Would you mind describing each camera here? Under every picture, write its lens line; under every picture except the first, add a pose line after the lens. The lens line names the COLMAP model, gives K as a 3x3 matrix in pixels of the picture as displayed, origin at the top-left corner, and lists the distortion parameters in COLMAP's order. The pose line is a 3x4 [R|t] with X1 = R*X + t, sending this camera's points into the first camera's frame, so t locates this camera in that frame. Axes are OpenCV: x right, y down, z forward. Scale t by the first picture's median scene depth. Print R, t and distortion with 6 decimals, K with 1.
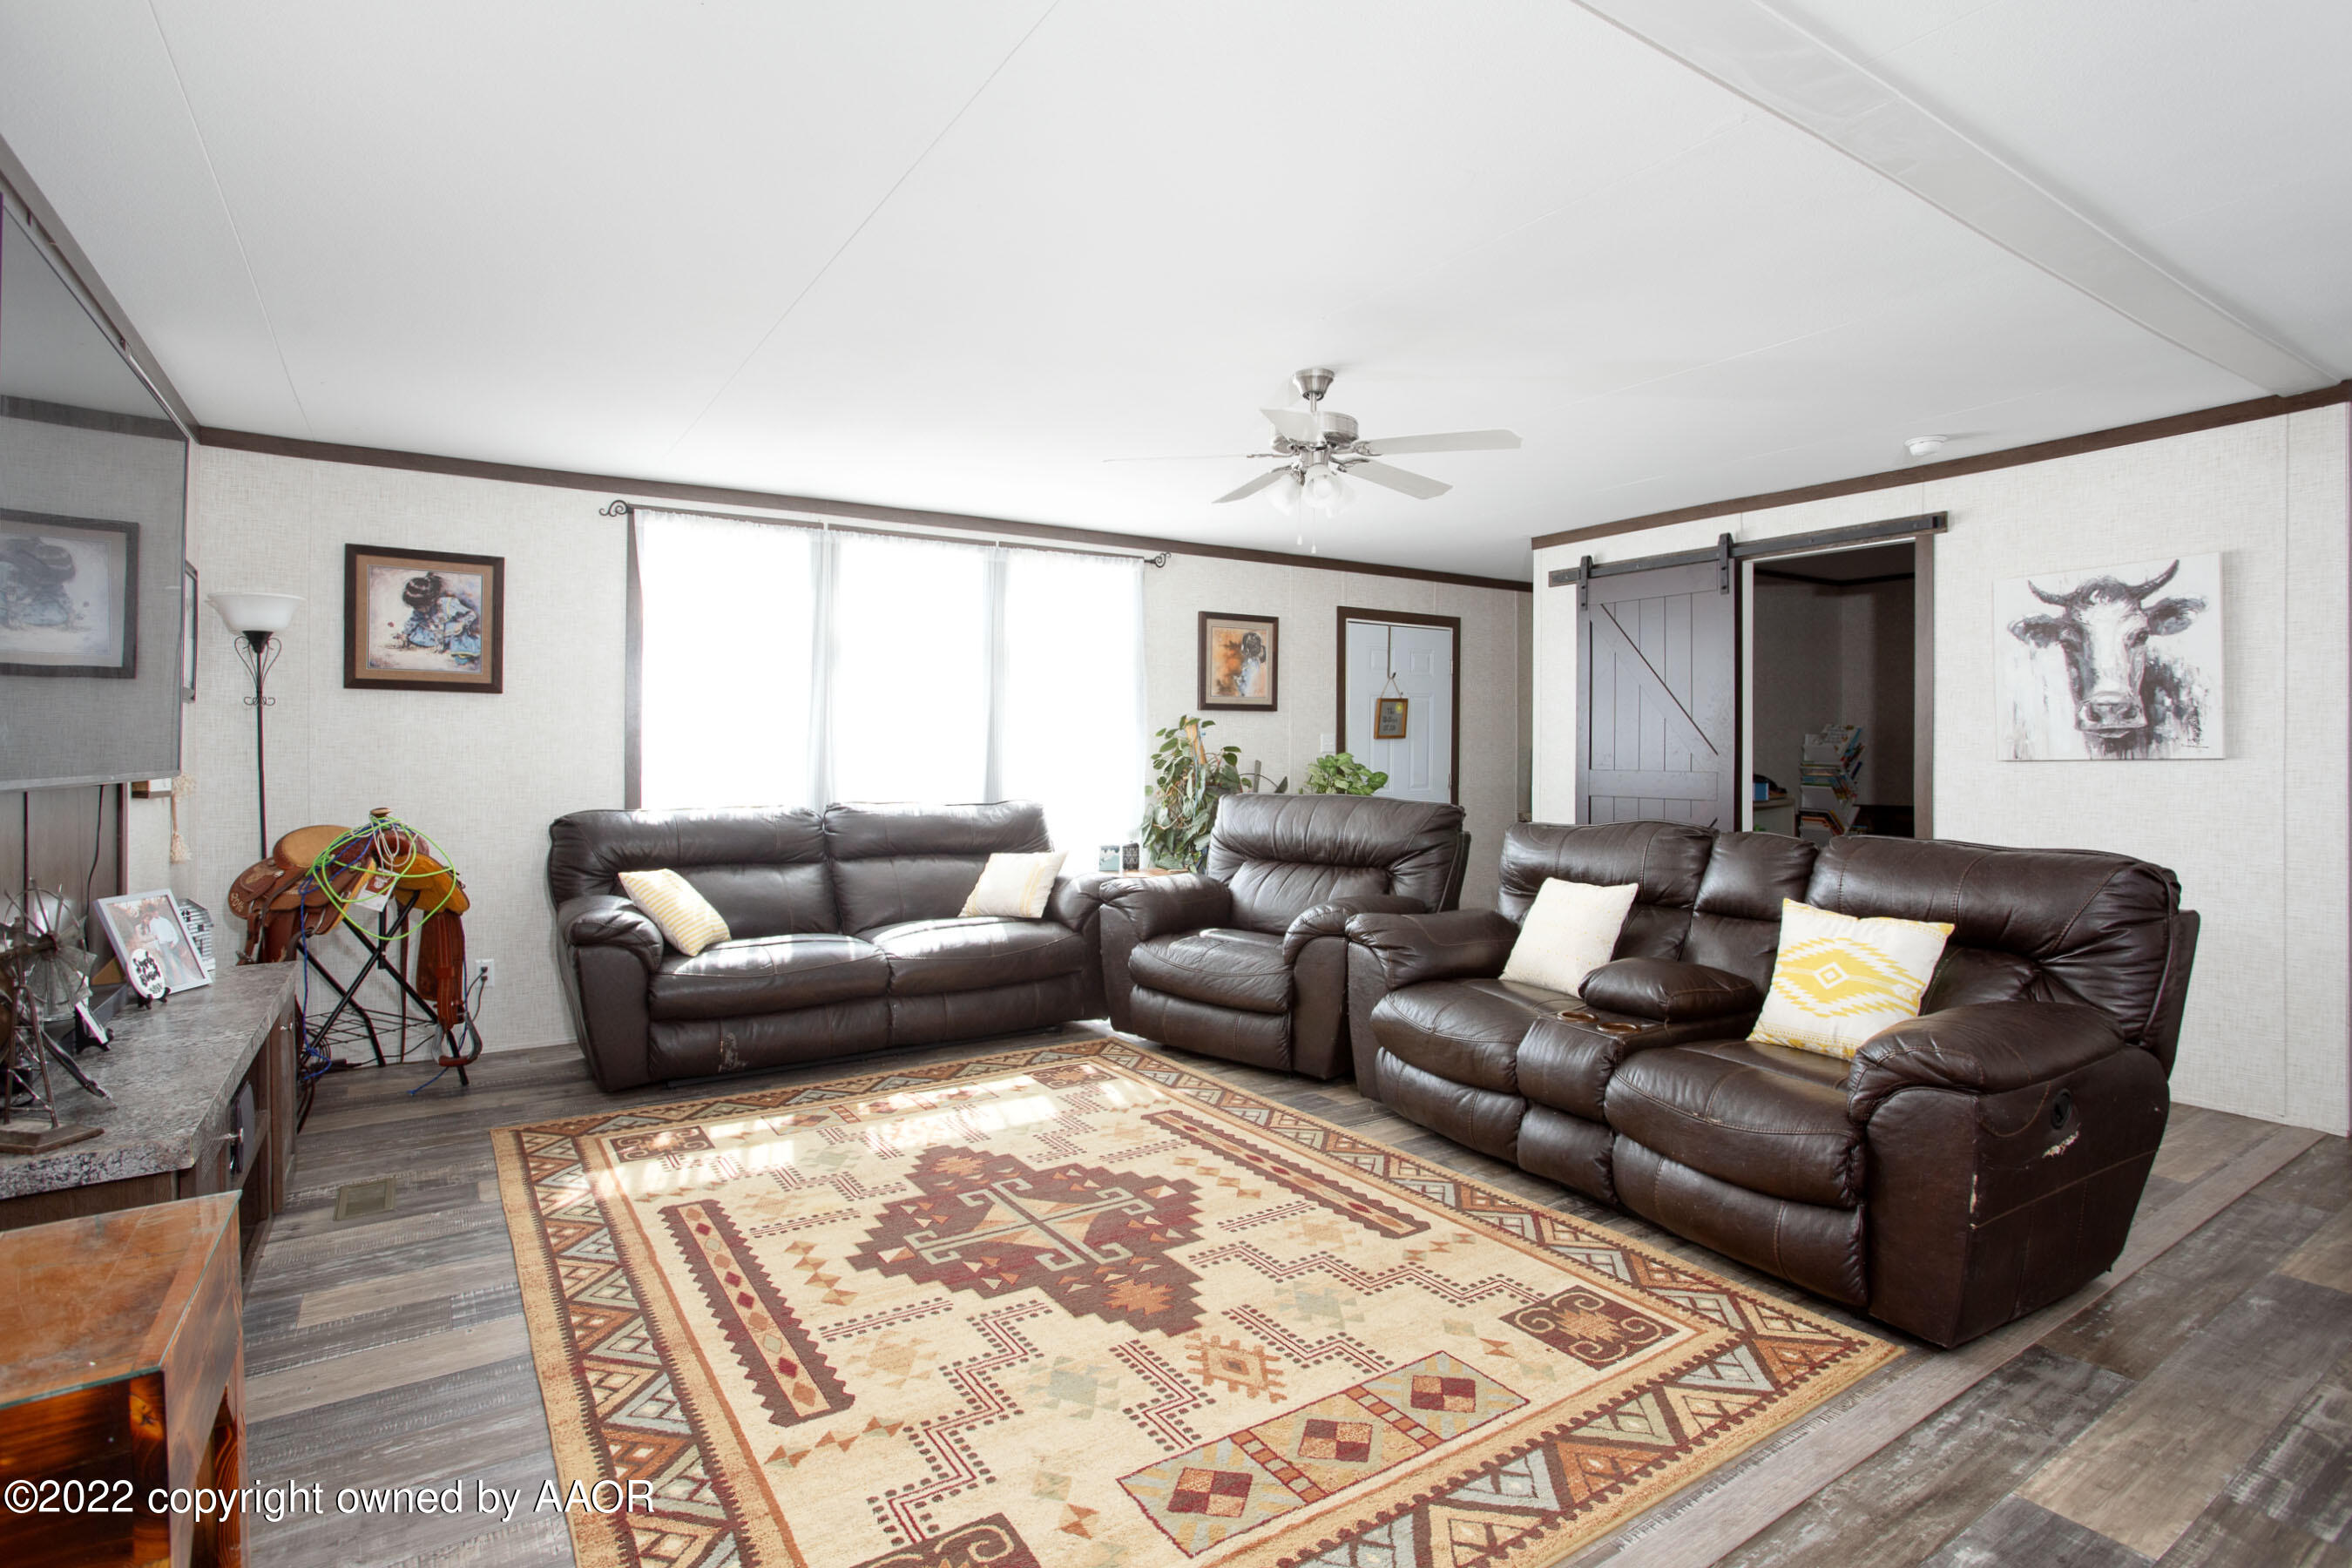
lens RADIAL K [[1187.9, 0, 1168.2], [0, 1187.9, 747.6], [0, 0, 1]] dist [-0.047696, 0.034376]
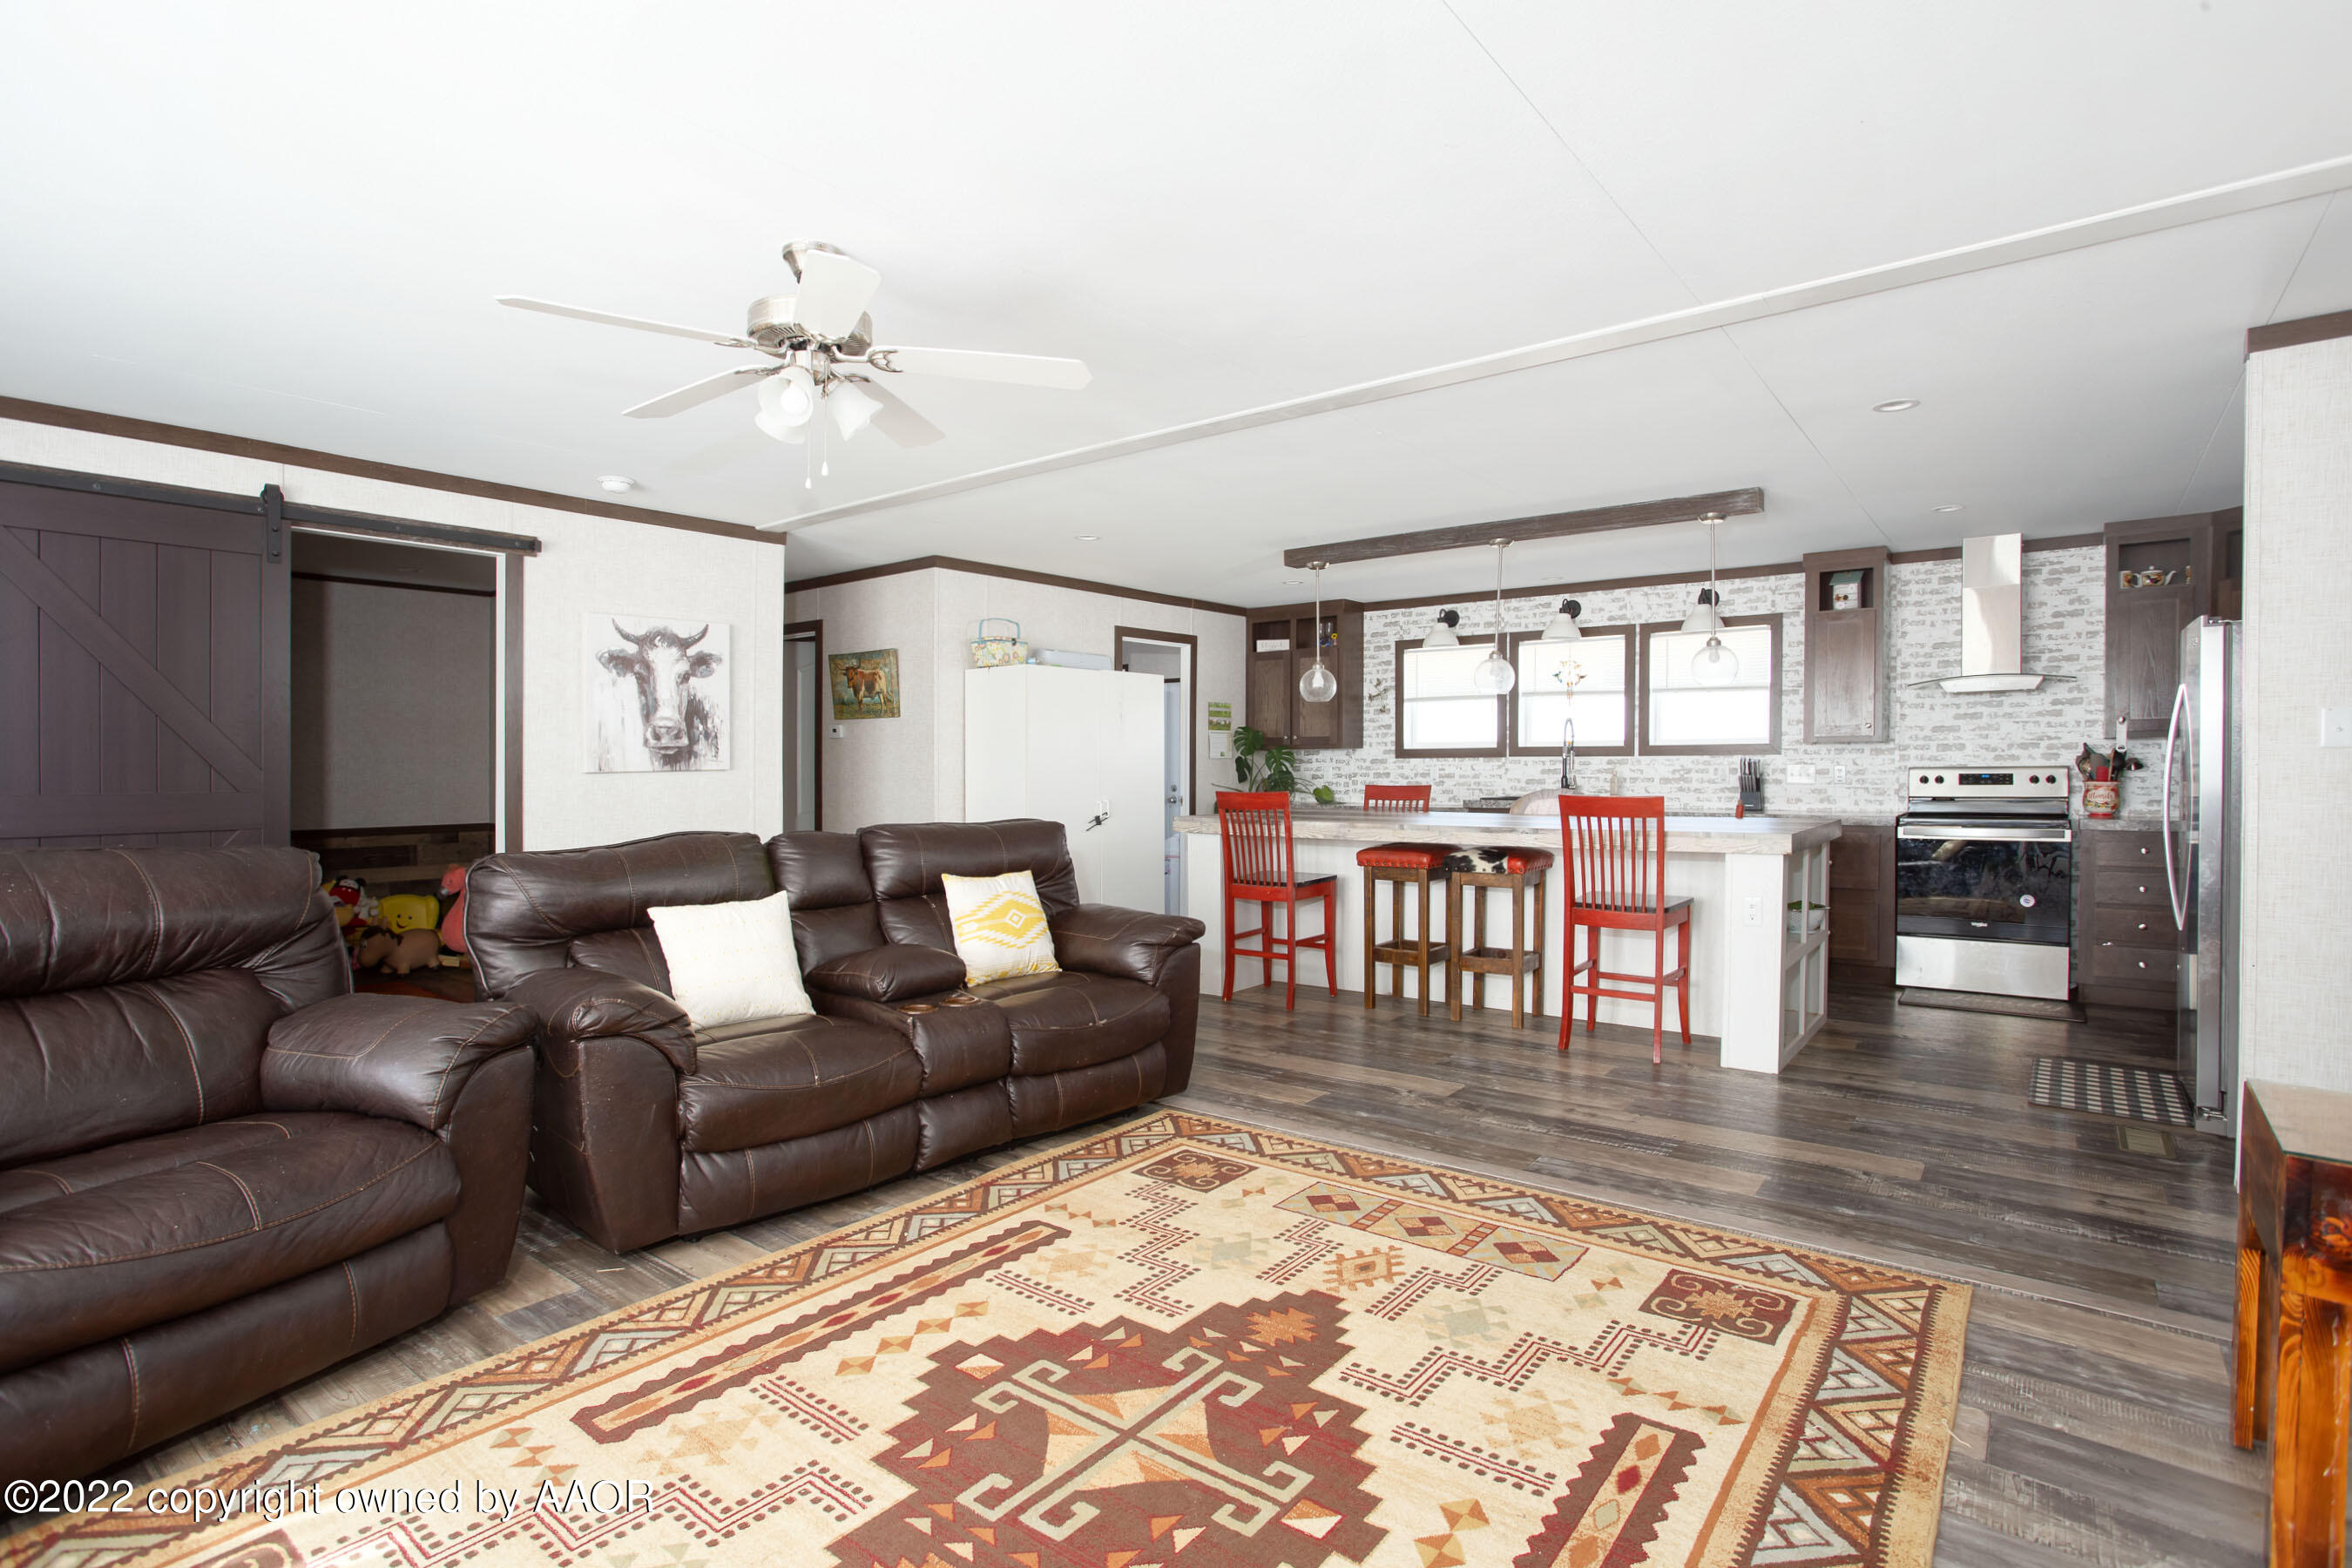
lens RADIAL K [[1166.2, 0, 1156.9], [0, 1166.2, 778.9], [0, 0, 1]] dist [-0.065592, 0.031651]
pose [[-0.322877, -0.004252, 0.946431, -0.731048], [0.000325, 0.999989, 0.004603, 0.017884], [-0.946441, 0.001794, -0.322872, 1.175945]]
